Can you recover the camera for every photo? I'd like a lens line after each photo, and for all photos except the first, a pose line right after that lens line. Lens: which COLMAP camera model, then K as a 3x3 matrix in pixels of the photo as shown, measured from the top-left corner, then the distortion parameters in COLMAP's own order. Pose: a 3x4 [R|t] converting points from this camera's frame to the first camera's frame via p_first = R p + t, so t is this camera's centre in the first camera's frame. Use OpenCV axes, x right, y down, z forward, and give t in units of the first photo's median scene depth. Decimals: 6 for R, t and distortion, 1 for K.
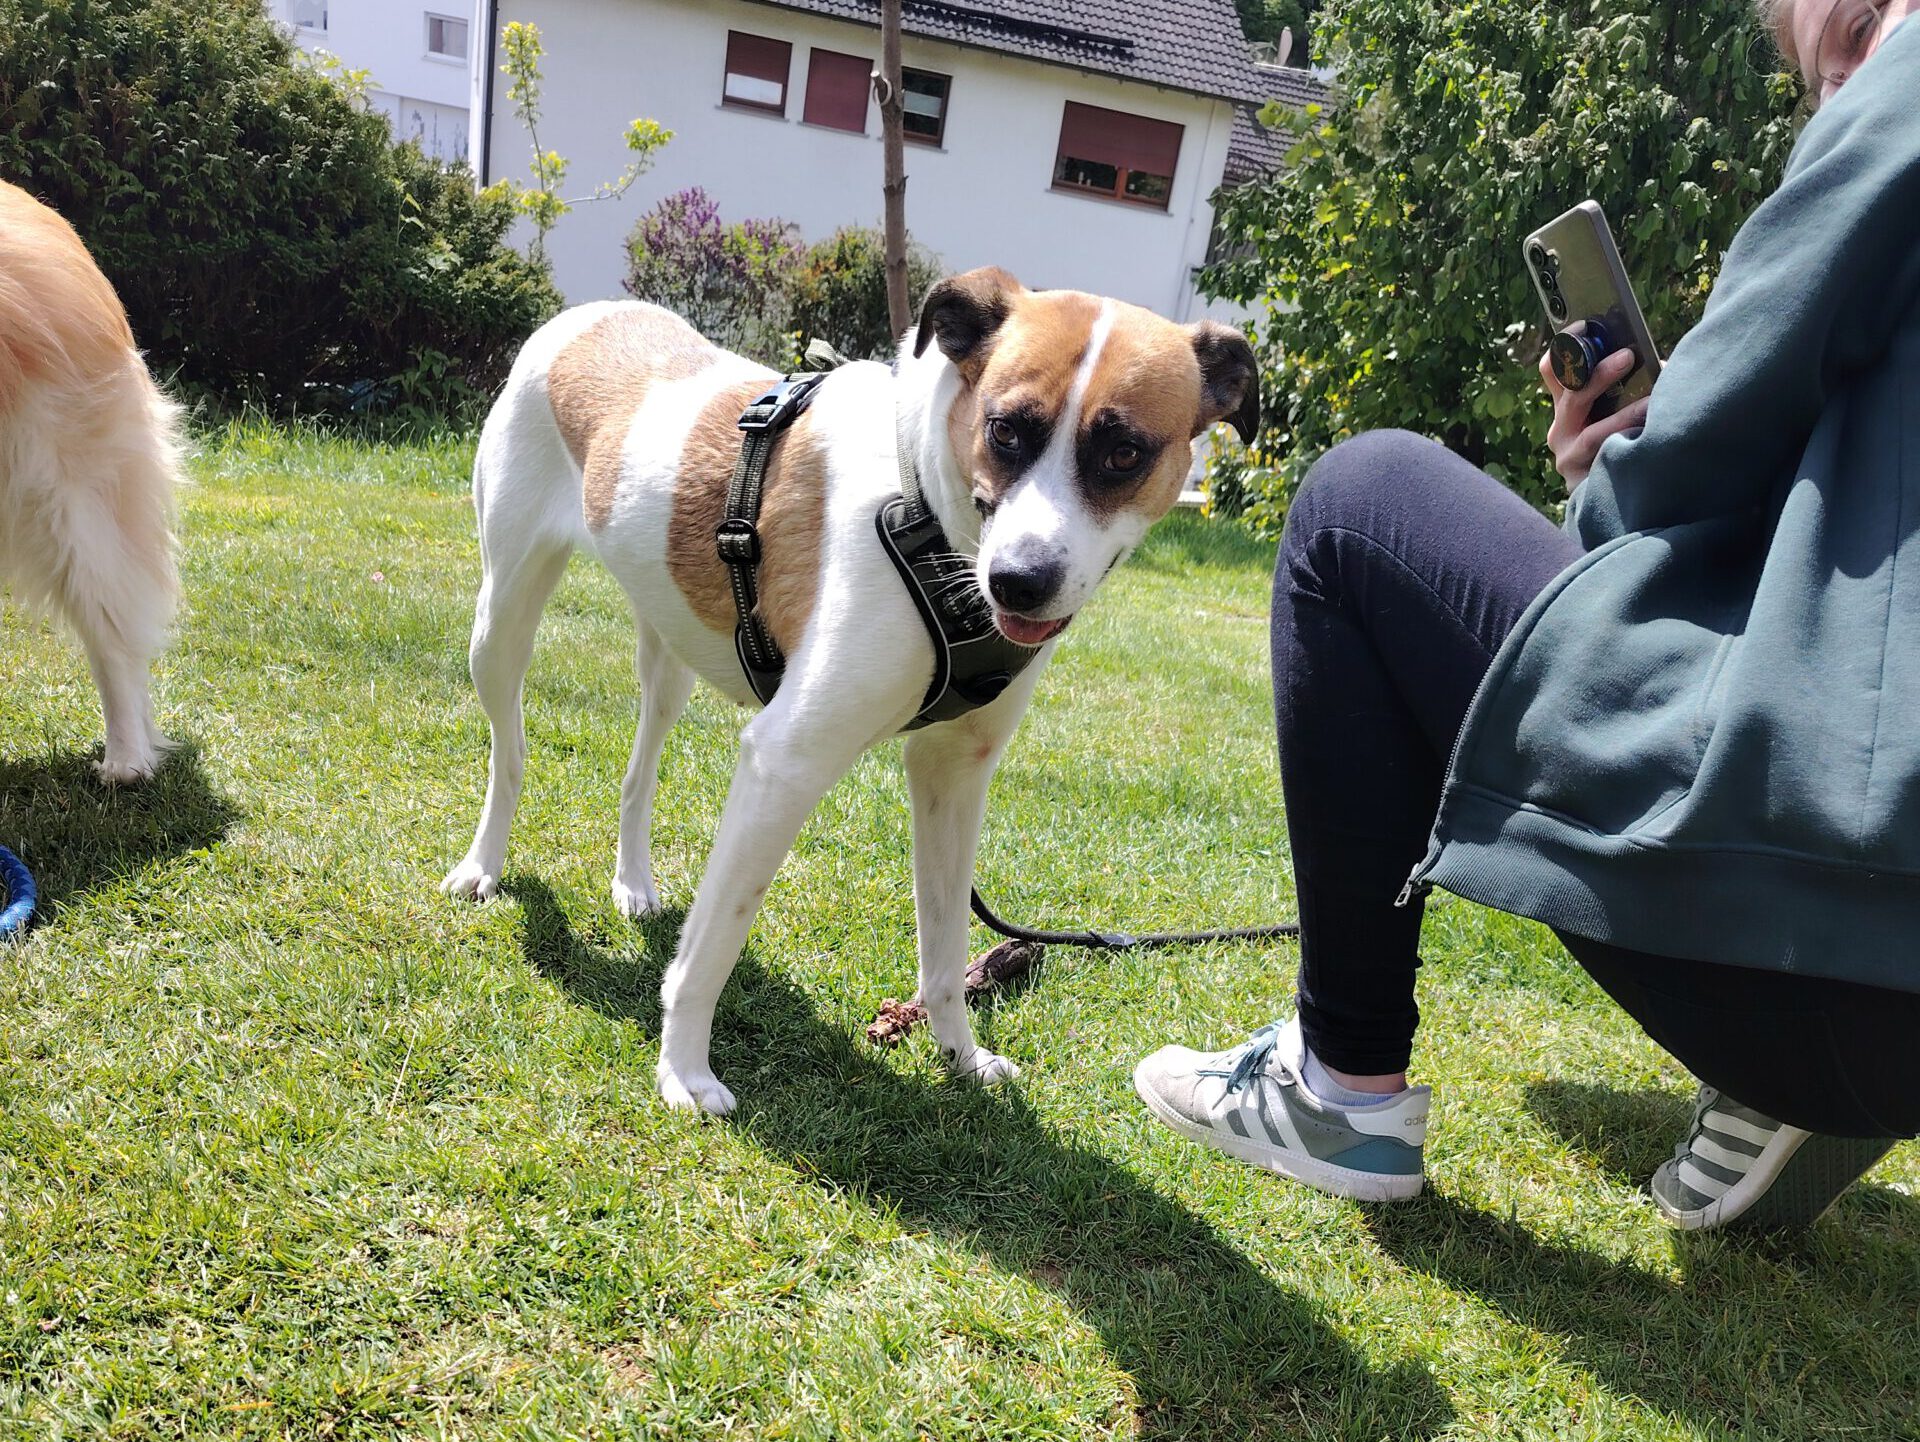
lens RADIAL K [[1353.0, 0, 1048.4], [0, 1353.0, 837.6], [0, 0, 1]] dist [0.000512, -0.002993]
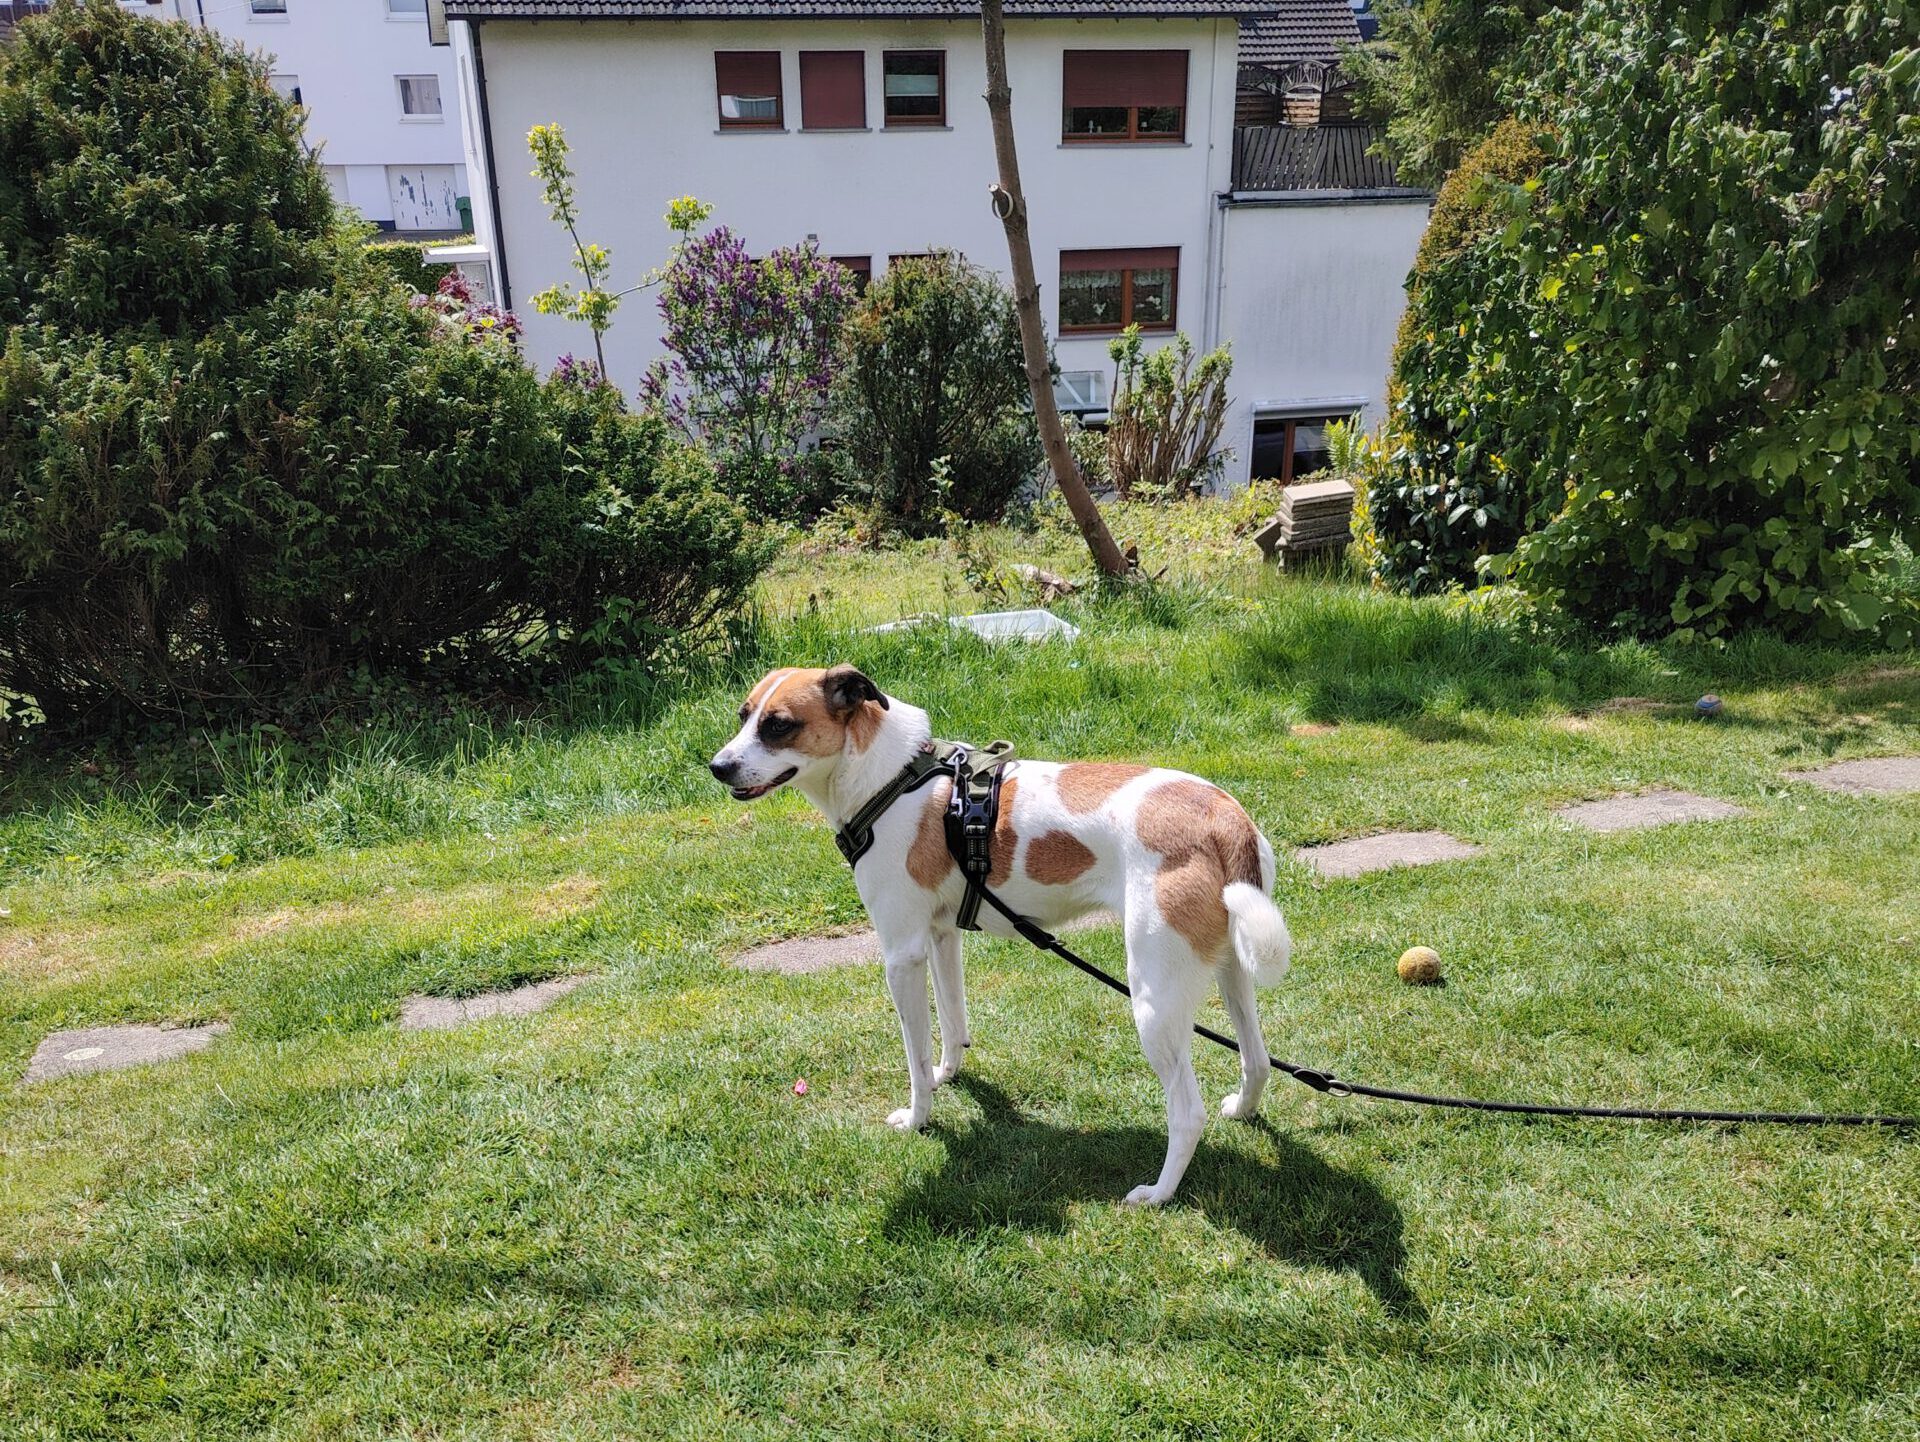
lens RADIAL K [[1353.0, 0, 971.0], [0, 1353.0, 725.8], [0, 0, 1]] dist [0.000512, -0.002993]
pose [[0.984354, -0.163571, -0.065518, -0.159915], [0.165185, 0.986060, 0.020000, -0.245825], [0.061333, -0.030509, 0.997651, 0.060753]]
